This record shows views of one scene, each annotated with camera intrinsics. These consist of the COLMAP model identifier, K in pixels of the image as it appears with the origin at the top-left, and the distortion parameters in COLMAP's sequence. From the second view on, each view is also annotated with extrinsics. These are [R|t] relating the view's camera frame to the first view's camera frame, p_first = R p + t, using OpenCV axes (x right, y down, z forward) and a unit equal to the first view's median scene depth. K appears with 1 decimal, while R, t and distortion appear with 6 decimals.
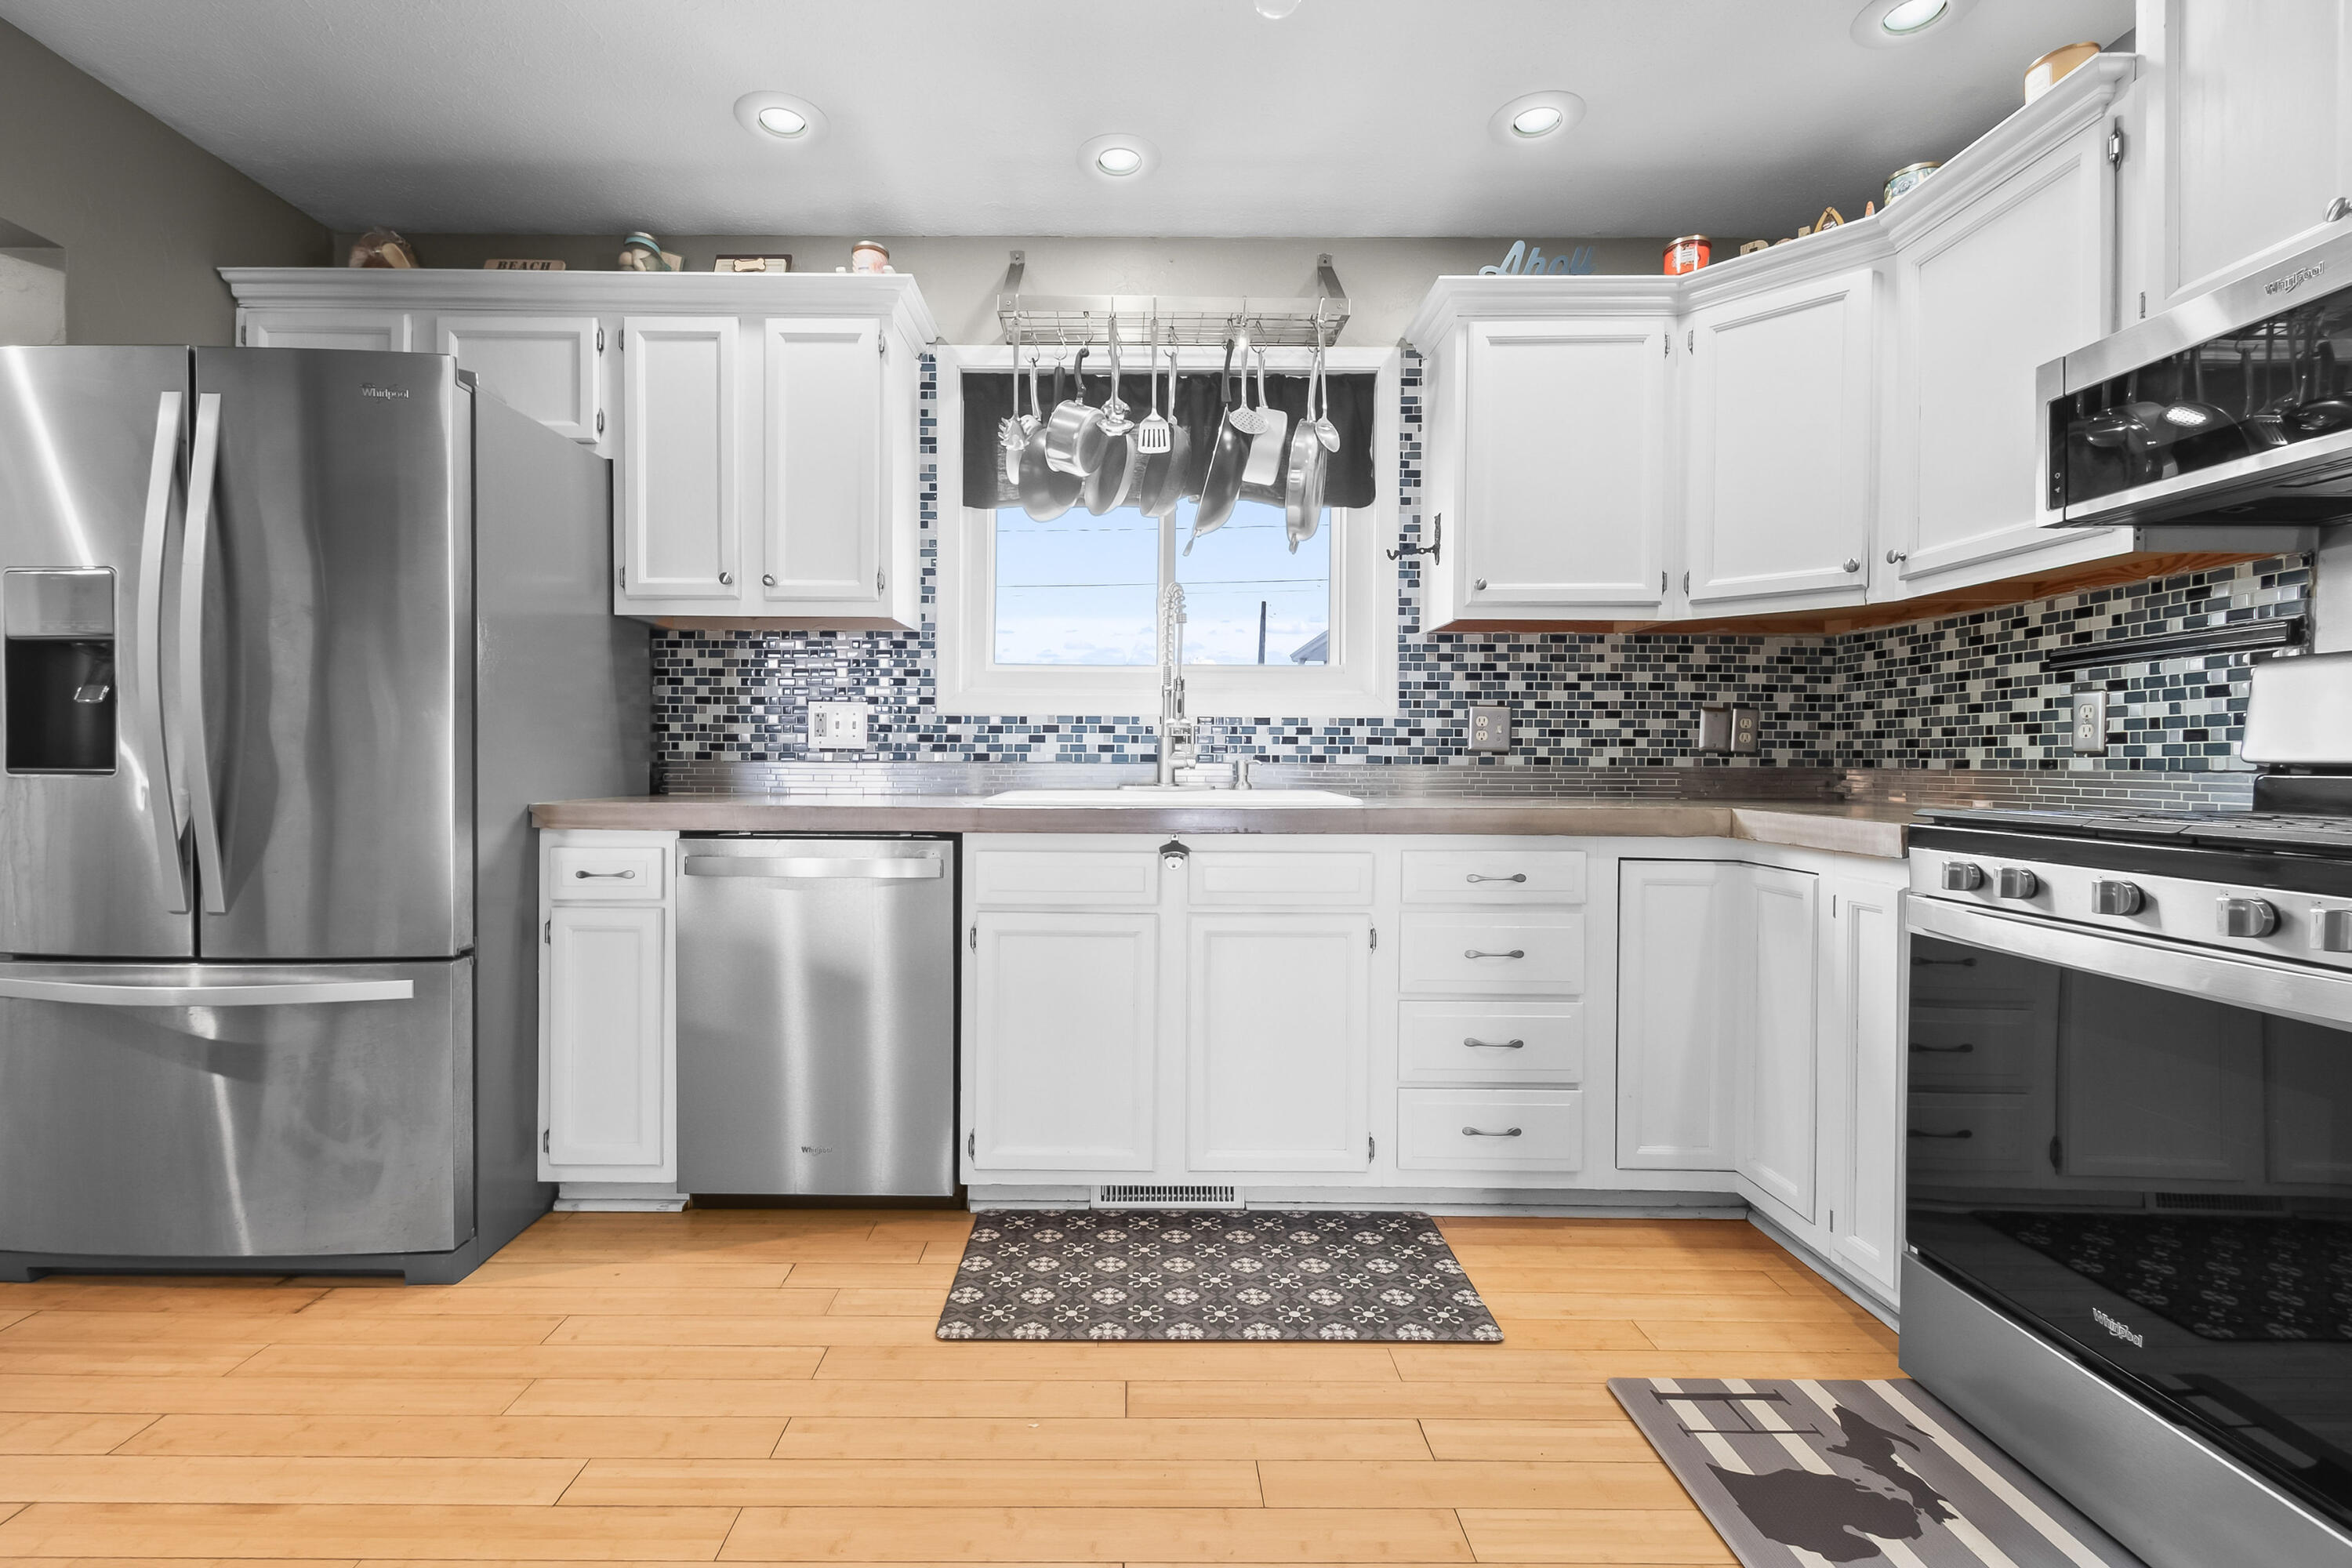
lens RADIAL K [[1039.6, 0, 1133.8], [0, 1039.6, 761.9], [0, 0, 1]] dist [0.001969, -0.000498]
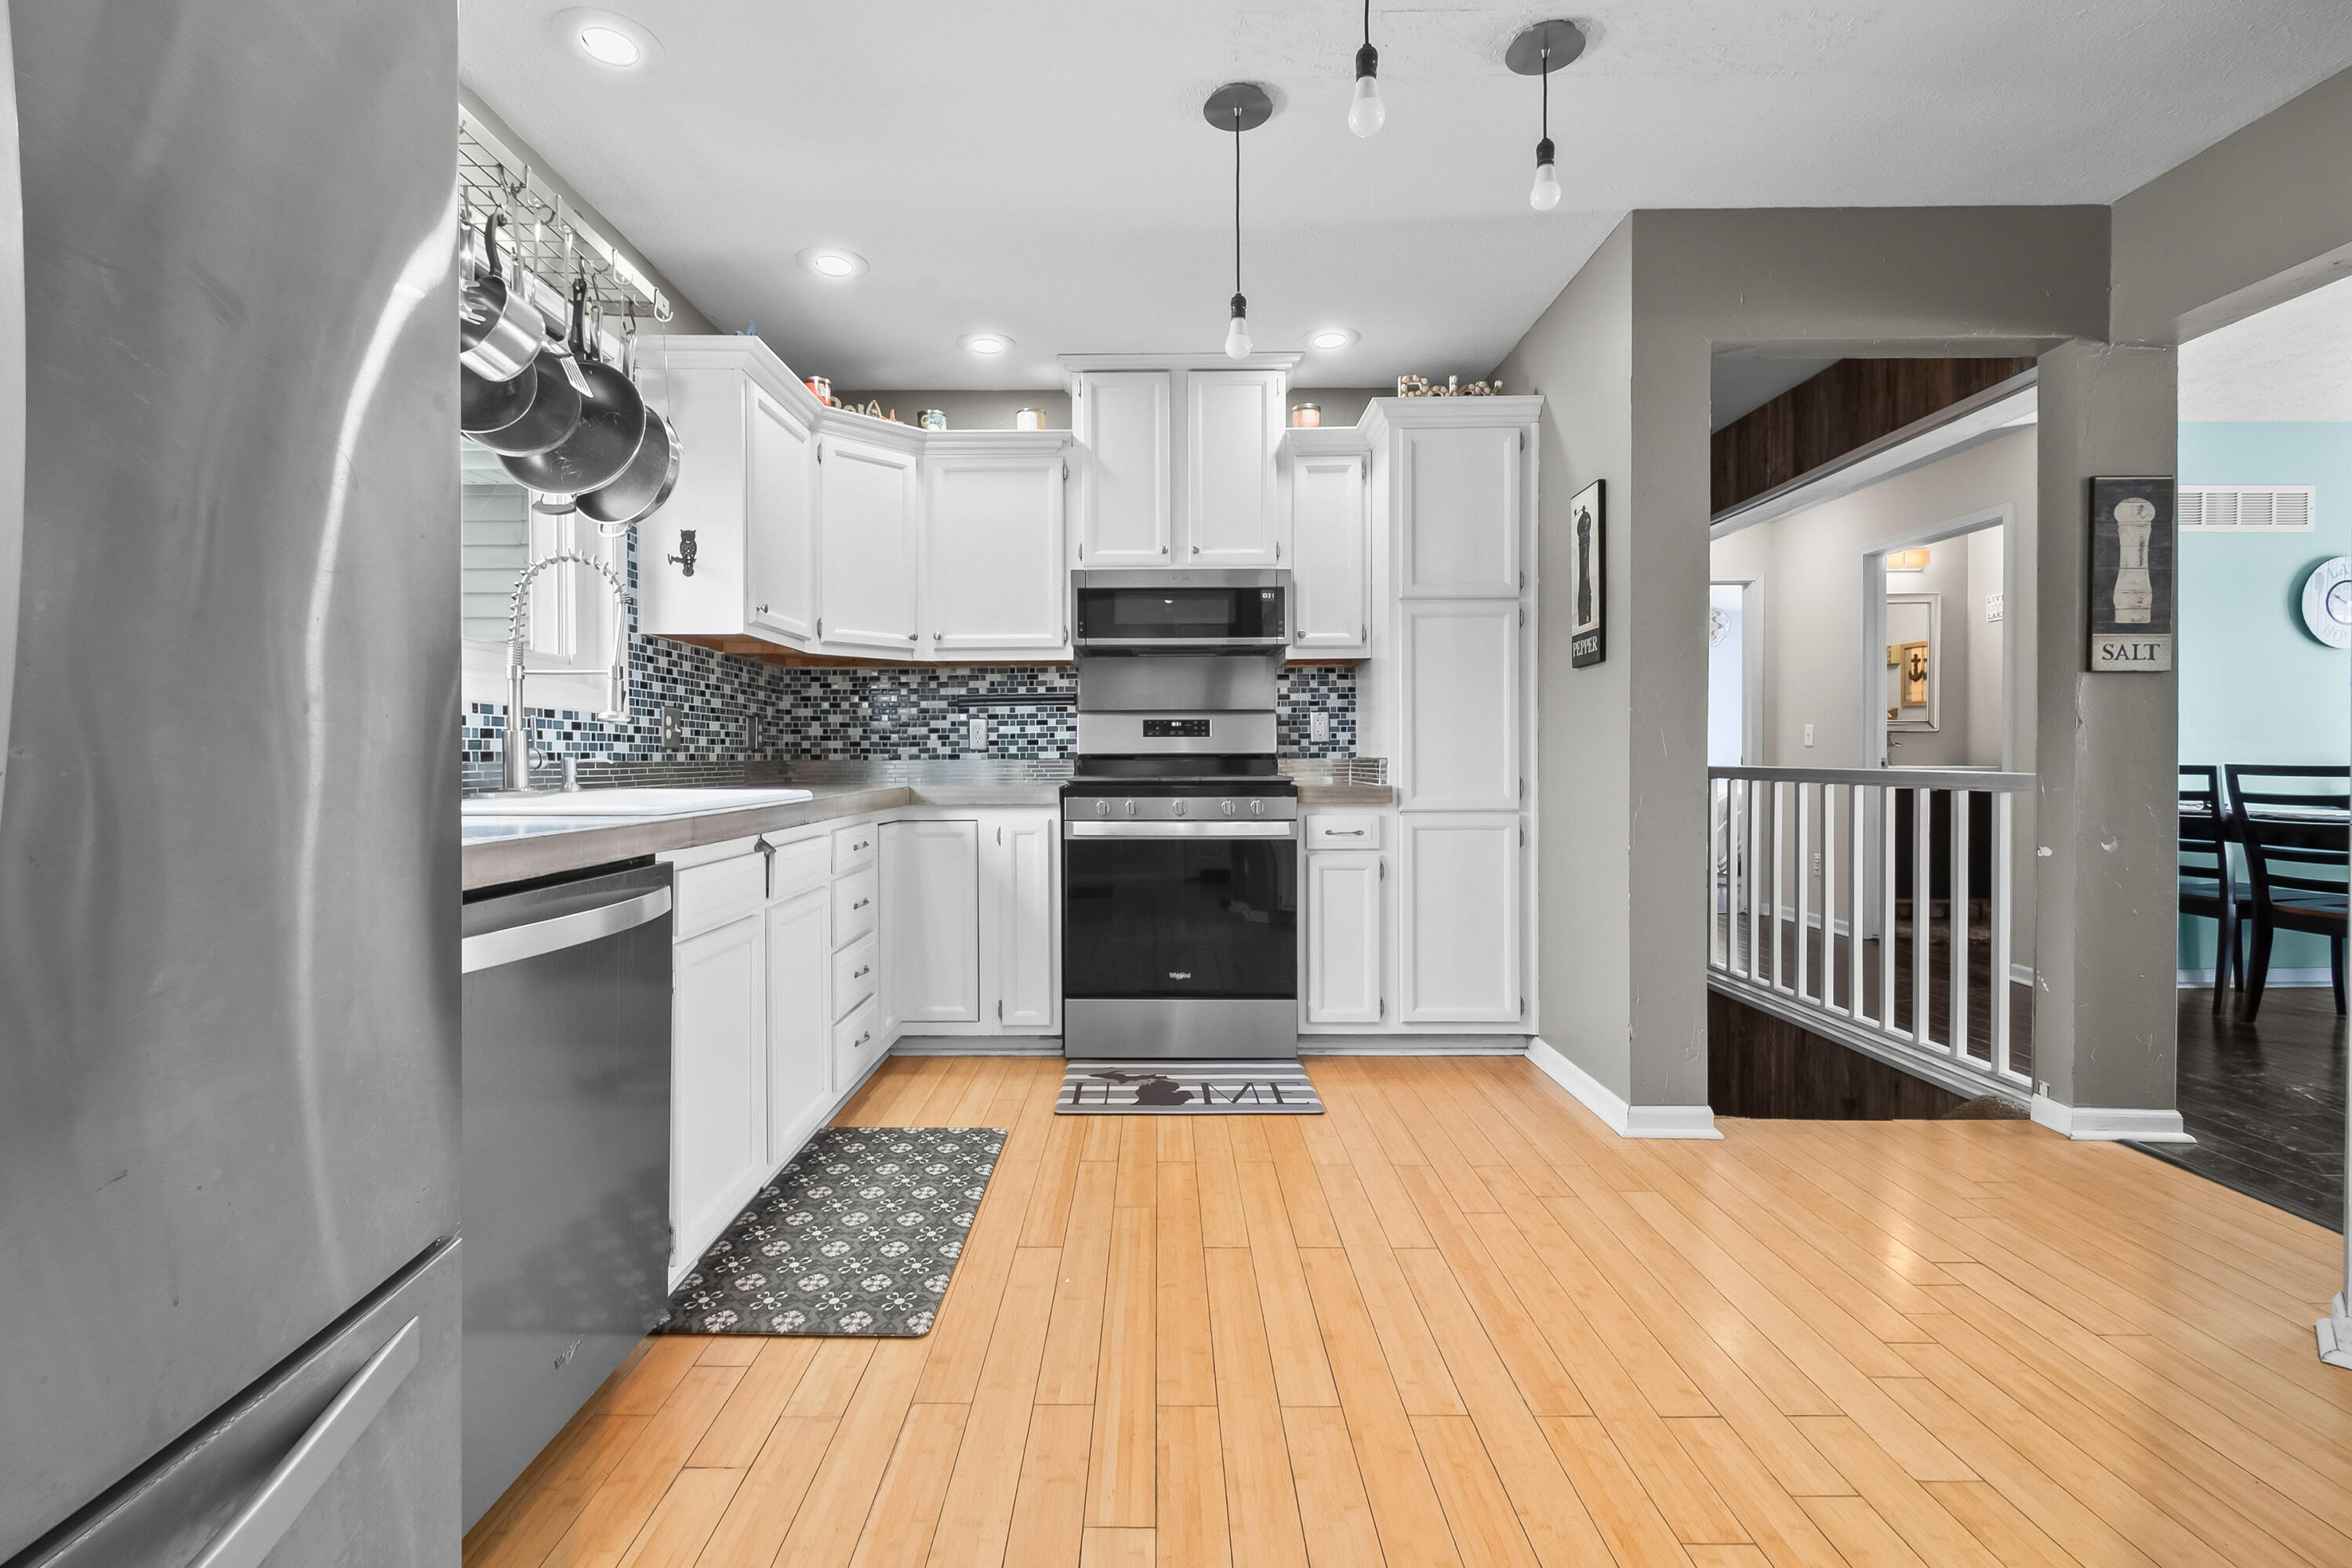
lens RADIAL K [[1039.6, 0, 1133.8], [0, 1039.6, 761.9], [0, 0, 1]] dist [0.001969, -0.000498]
pose [[0.020653, -0.011177, 0.999724, -1.009124], [0.006838, 0.999916, 0.011038, -0.006614], [-0.999763, 0.006608, 0.020728, 0.661868]]
